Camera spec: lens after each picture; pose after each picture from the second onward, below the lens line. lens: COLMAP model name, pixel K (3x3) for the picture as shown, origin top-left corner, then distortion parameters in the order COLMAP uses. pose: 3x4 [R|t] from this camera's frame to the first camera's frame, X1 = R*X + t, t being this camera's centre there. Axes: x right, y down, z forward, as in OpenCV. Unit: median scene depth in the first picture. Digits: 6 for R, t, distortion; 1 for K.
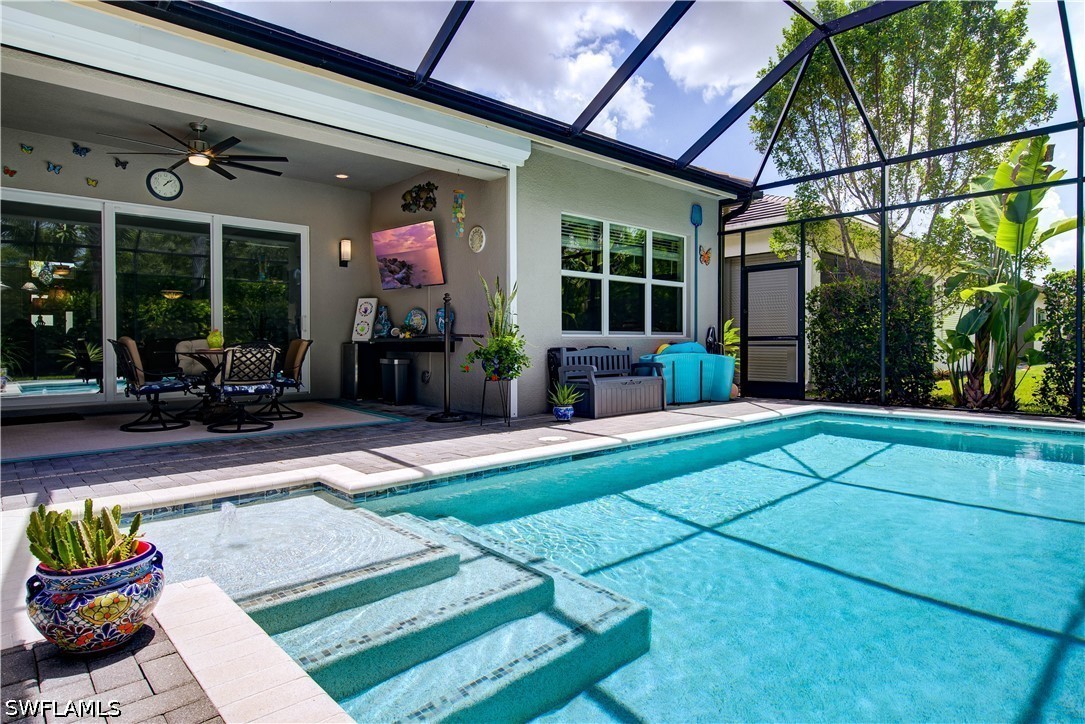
lens RADIAL K [[599.6, 0, 539.8], [0, 599.6, 344.7], [0, 0, 1]] dist [0.054987, -0.000029]
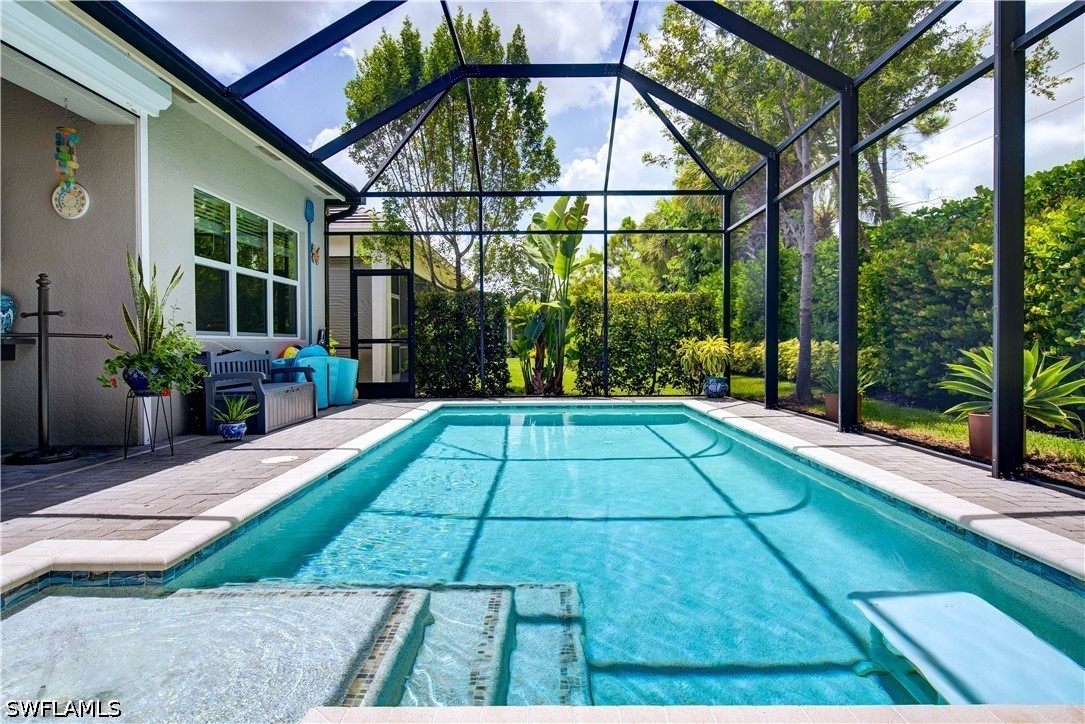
lens RADIAL K [[597.5, 0, 542.5], [0, 597.5, 362.0], [0, 0, 1]] dist [-0.041187, -0.000328]
pose [[0.667448, -0.027903, 0.744134, -0.239821], [0.010554, 0.999552, 0.028014, 0.000773], [-0.744582, -0.010844, 0.667443, 0.123805]]
